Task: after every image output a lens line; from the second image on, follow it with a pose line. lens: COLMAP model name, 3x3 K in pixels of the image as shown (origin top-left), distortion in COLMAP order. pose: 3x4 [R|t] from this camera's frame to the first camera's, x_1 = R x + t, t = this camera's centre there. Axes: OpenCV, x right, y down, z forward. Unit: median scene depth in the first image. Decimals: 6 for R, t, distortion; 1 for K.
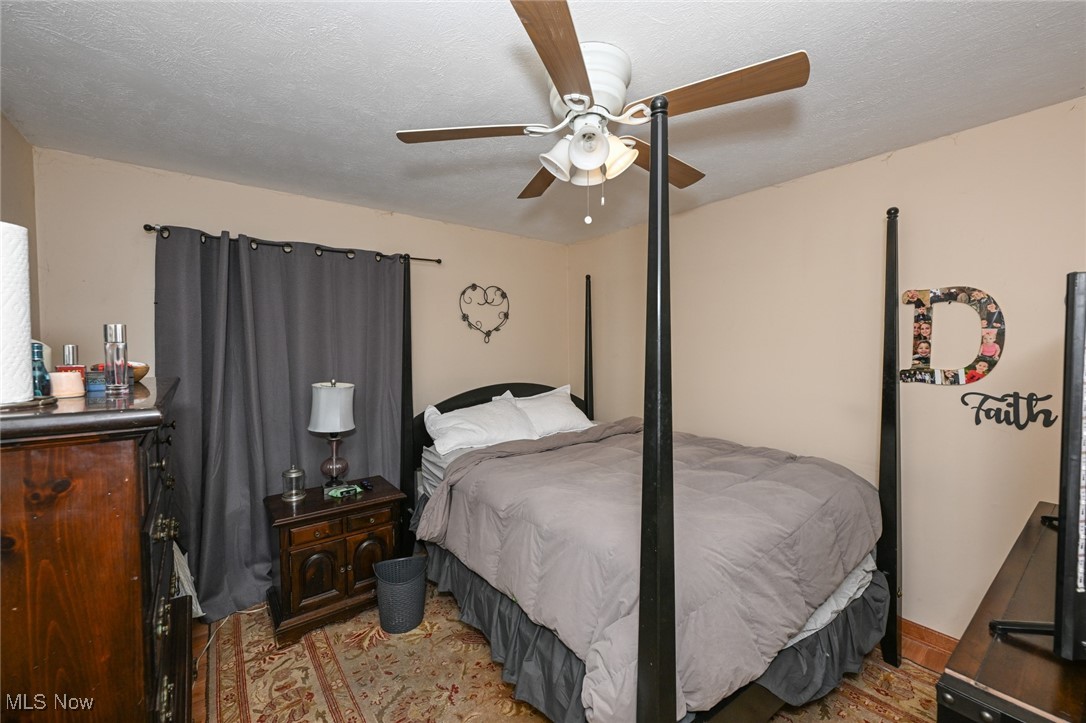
lens RADIAL K [[434.8, 0, 541.2], [0, 434.8, 362.5], [0, 0, 1]] dist [-0.003298, -0.000018]
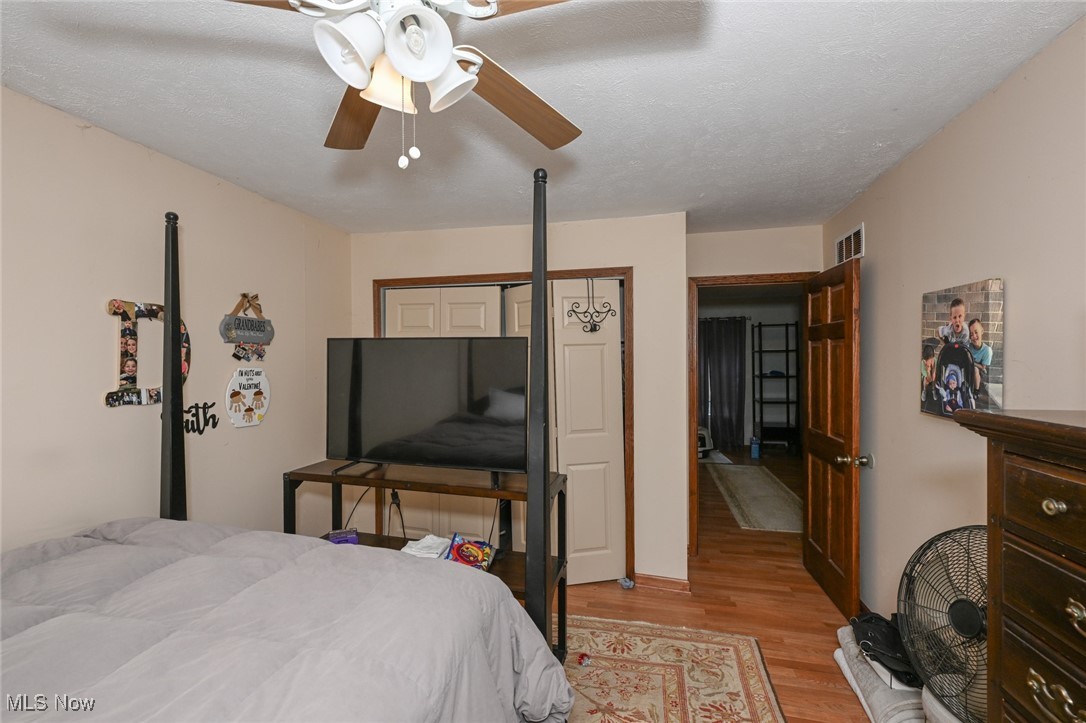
lens RADIAL K [[434.8, 0, 541.2], [0, 434.8, 362.5], [0, 0, 1]] dist [-0.003298, -0.000018]
pose [[-0.621335, 0.002751, 0.783540, -0.357667], [0.033405, 0.999178, 0.022982, -0.033789], [-0.782833, 0.040454, -0.620916, 0.903056]]
